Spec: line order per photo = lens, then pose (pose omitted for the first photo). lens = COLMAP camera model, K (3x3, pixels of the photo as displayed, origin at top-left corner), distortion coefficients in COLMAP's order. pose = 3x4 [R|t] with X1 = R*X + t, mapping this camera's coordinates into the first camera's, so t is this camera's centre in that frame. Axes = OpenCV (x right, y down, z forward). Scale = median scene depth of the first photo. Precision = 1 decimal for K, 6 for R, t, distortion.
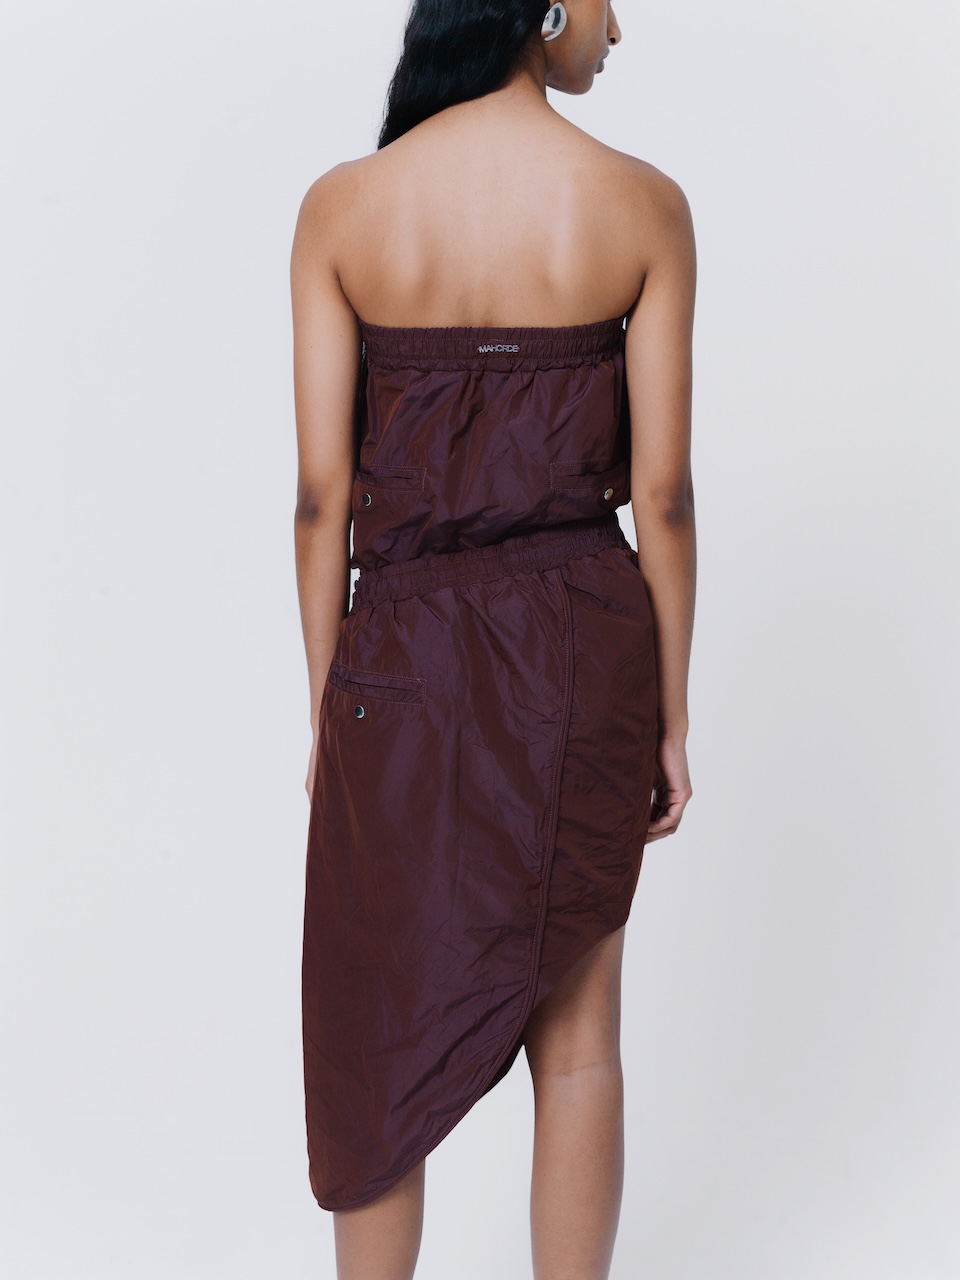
lens RADIAL K [[4571.0, 0, 481.5], [0, 4571.0, 643.7], [0, 0, 1]] dist [-0.120628, 0.000000]
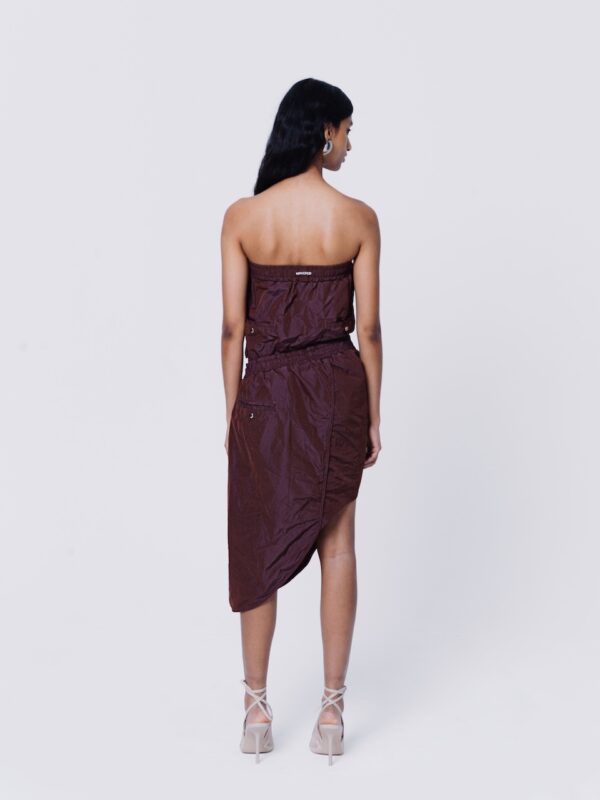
lens RADIAL K [[2856.9, 0, 299.2], [0, 2856.9, 399.1], [0, 0, 1]] dist [-0.120628, 0.000000]
pose [[0.999807, -0.011375, 0.016005, -0.025443], [0.011135, 0.999825, 0.015043, -0.017948], [-0.016173, -0.014862, 0.999759, -0.603065]]
